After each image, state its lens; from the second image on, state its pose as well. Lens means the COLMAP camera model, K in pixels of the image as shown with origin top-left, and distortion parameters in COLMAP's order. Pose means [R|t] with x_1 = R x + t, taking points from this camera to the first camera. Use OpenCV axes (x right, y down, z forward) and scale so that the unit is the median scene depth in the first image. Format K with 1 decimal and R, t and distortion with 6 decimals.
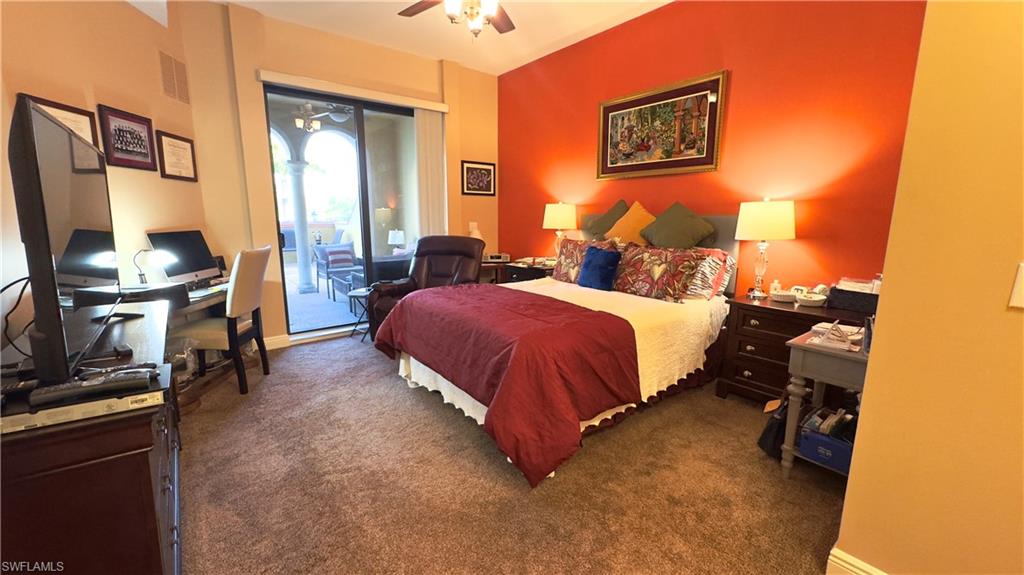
lens RADIAL K [[408.0, 0, 511.6], [0, 408.0, 285.1], [0, 0, 1]] dist [-0.005439, 0.000525]
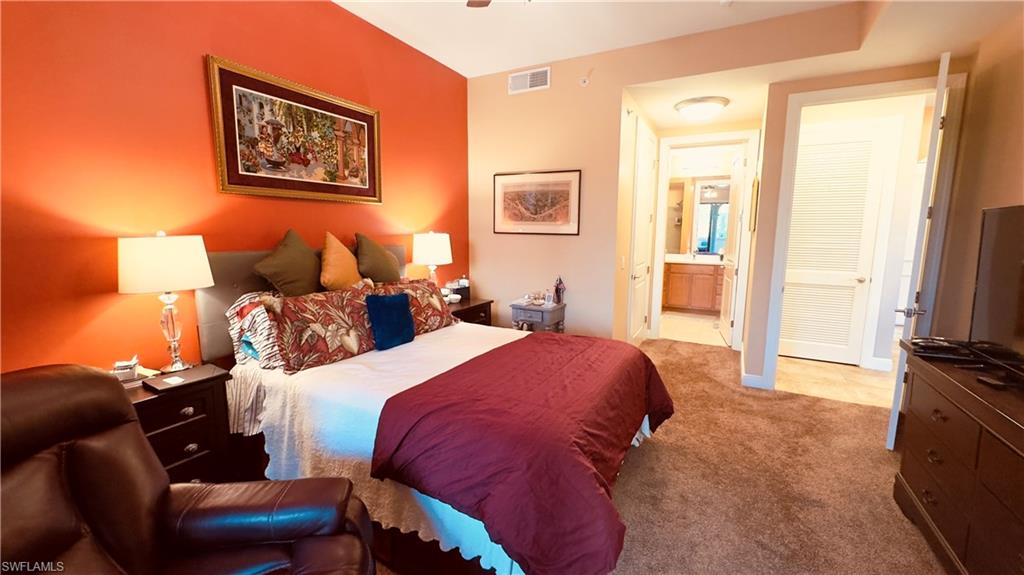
lens RADIAL K [[408.0, 0, 510.8], [0, 408.0, 284.7], [0, 0, 1]] dist [-0.005439, 0.000525]
pose [[-0.377976, -0.132434, 0.916294, -0.541709], [0.150311, 0.967807, 0.201884, -0.213165], [-0.913532, 0.214037, -0.345901, 0.971385]]
